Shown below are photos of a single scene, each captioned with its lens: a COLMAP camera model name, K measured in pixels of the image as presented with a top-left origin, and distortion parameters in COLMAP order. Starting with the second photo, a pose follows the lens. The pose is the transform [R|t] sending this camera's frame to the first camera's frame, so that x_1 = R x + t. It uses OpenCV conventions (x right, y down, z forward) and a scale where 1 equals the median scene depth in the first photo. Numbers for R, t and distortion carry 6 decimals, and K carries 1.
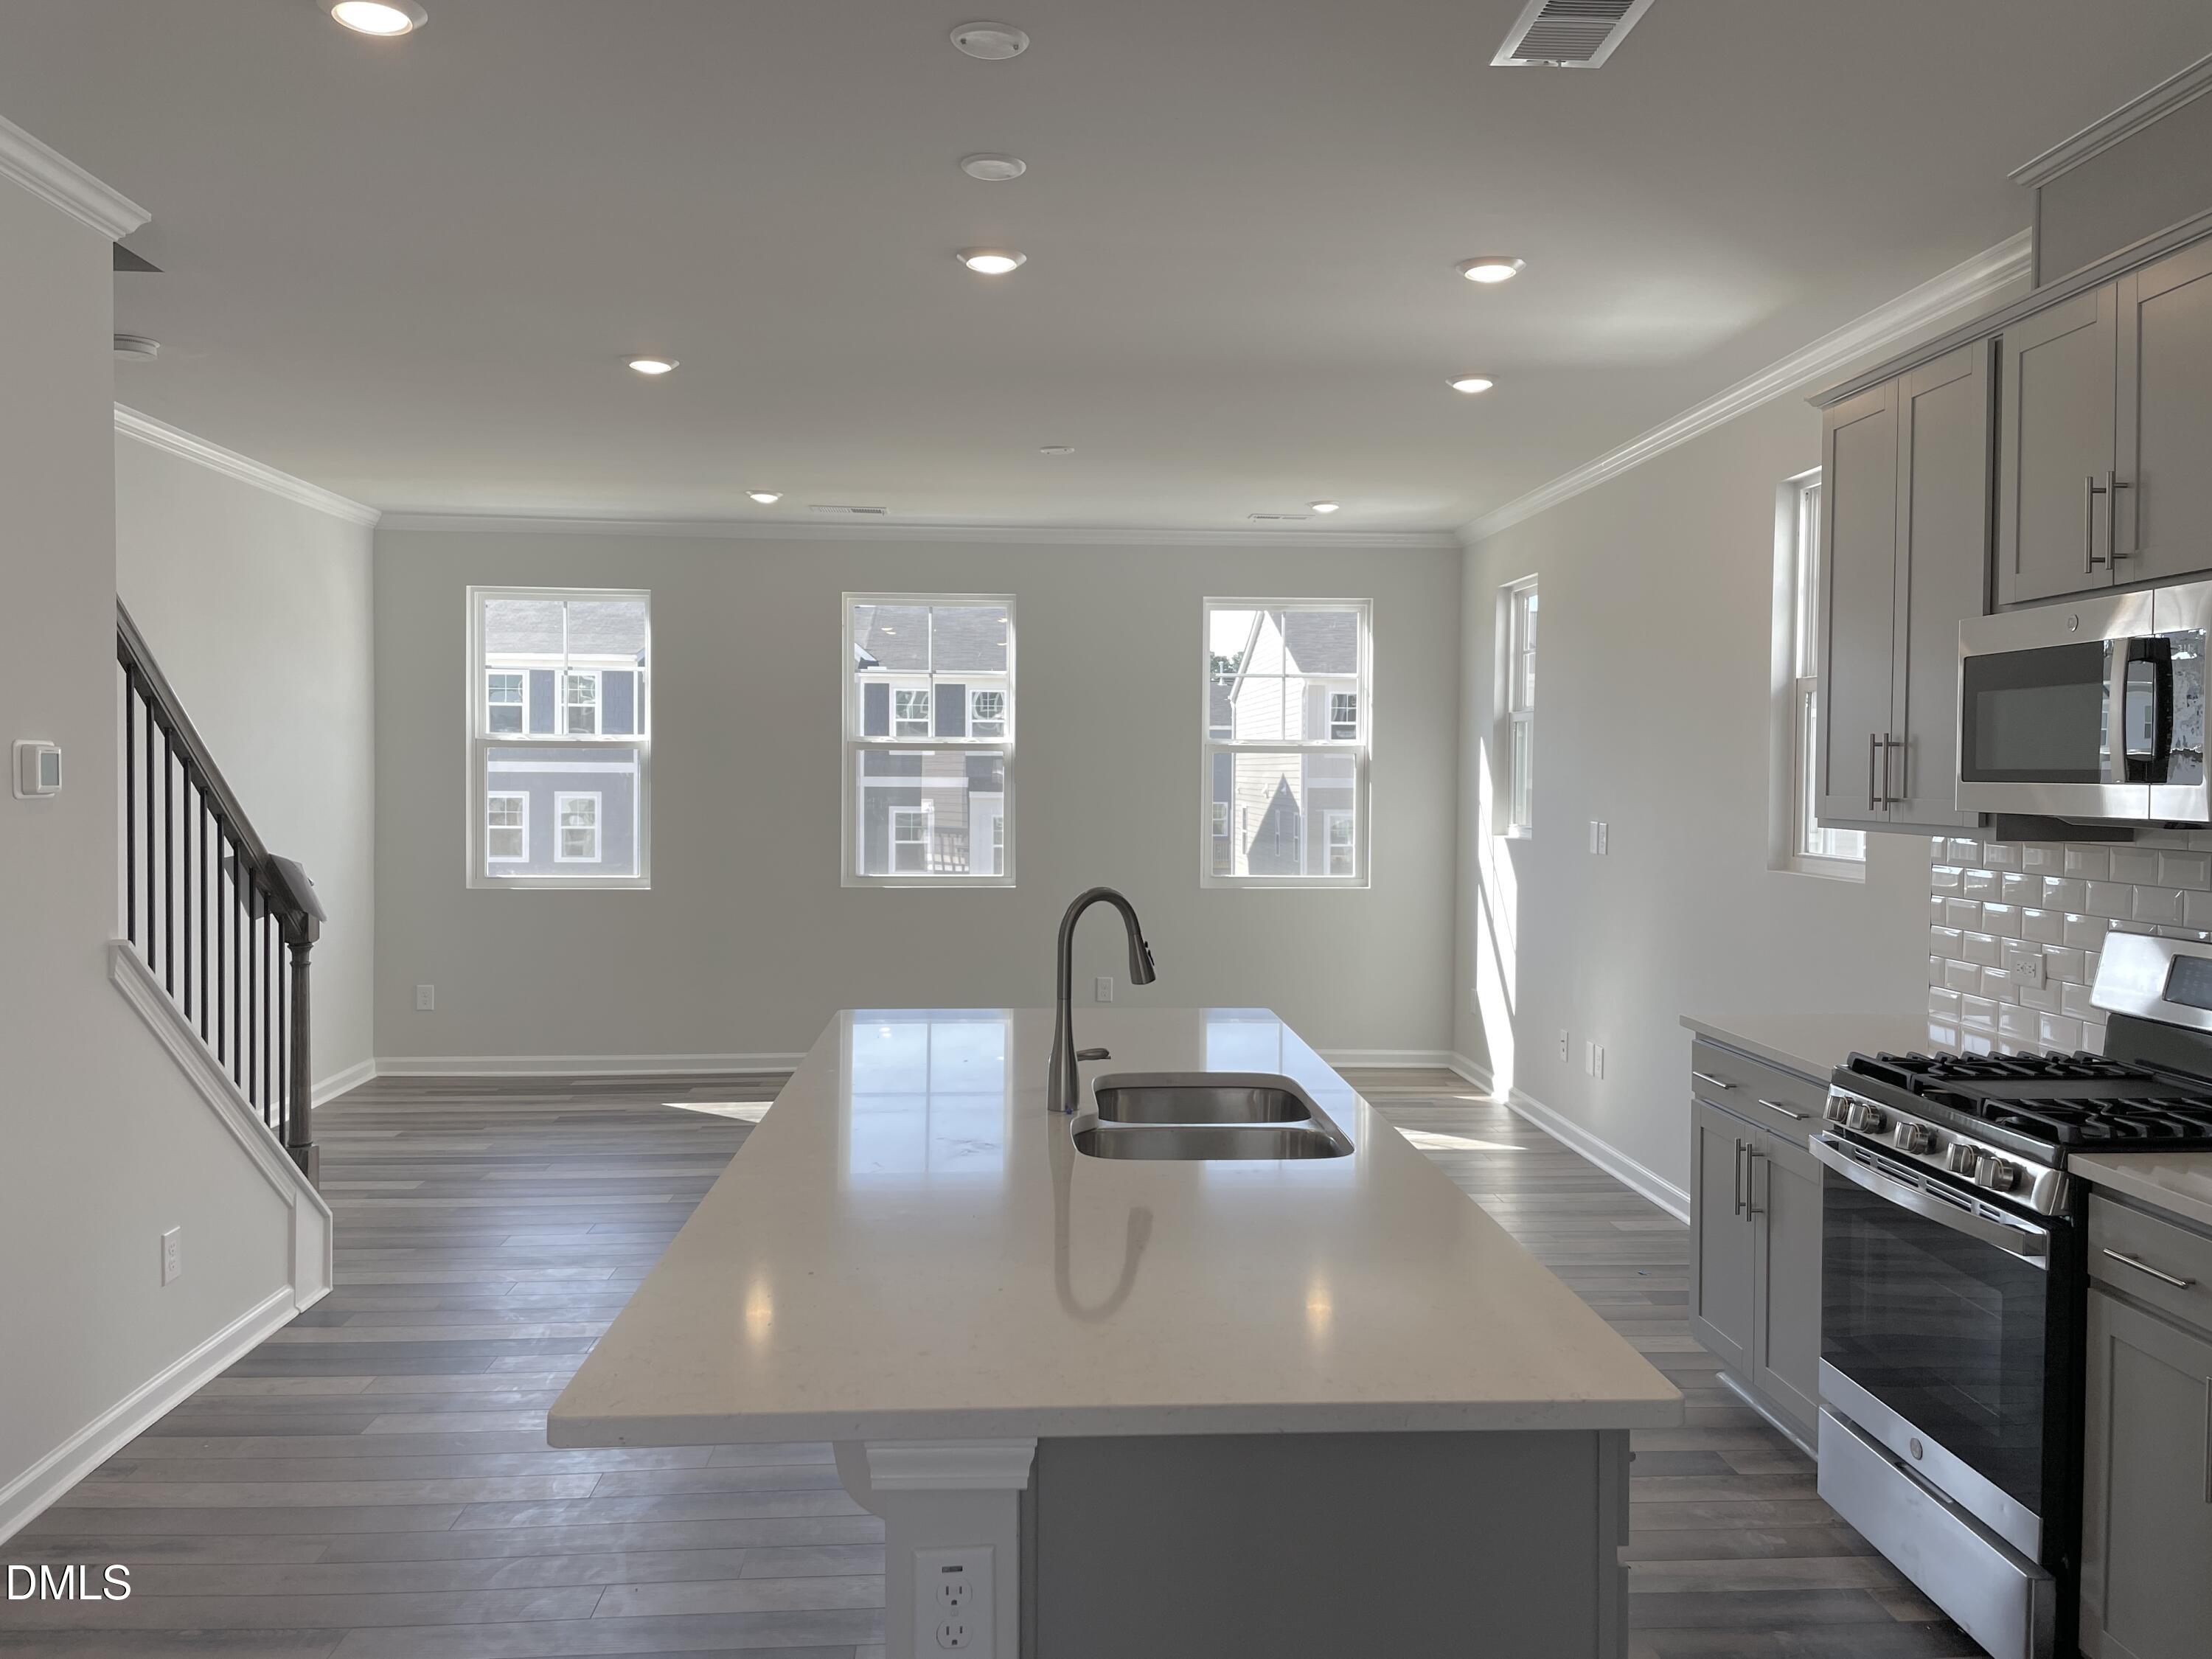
lens RADIAL K [[1736.8, 0, 1113.5], [0, 1736.8, 821.7], [0, 0, 1]] dist [0.084539, -0.008155]
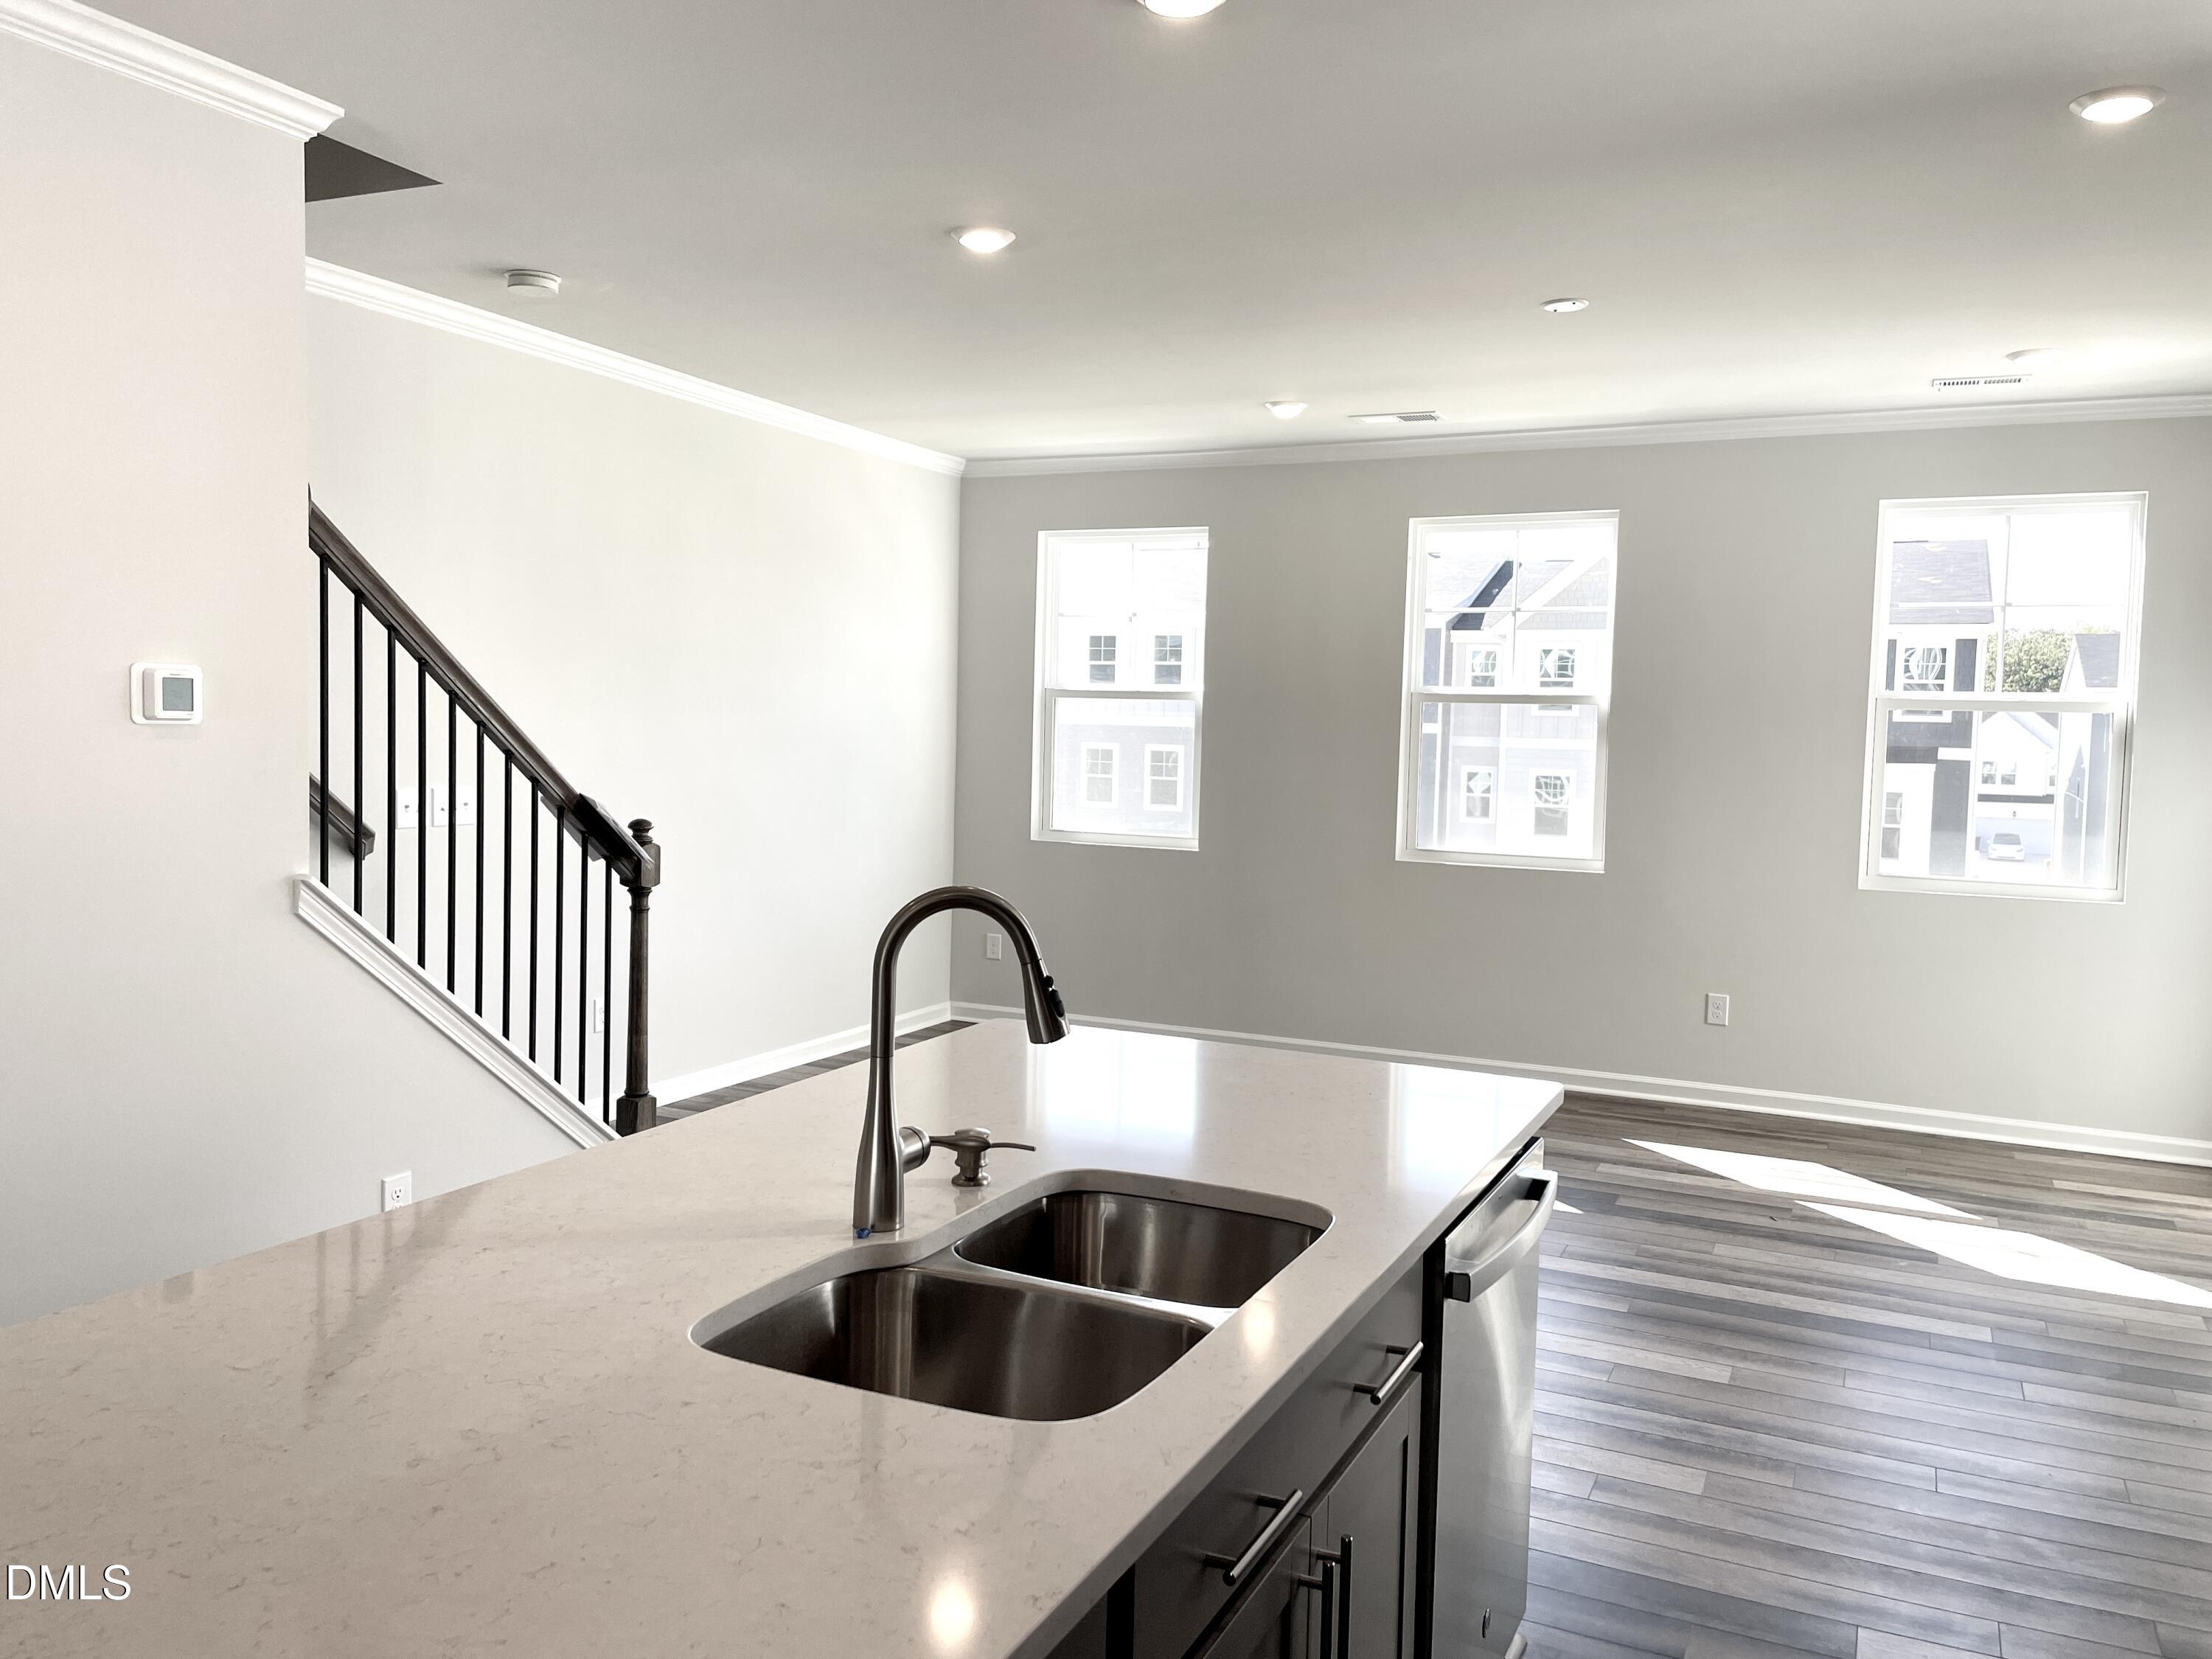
lens RADIAL K [[1710.5, 0, 1106.0], [0, 1710.5, 829.5], [0, 0, 1]] dist [0.080286, -0.064175]
pose [[0.874053, 0.046864, -0.483565, 0.137472], [-0.033827, 0.998792, 0.035654, -0.003222], [0.484652, -0.014806, 0.874582, 0.191423]]
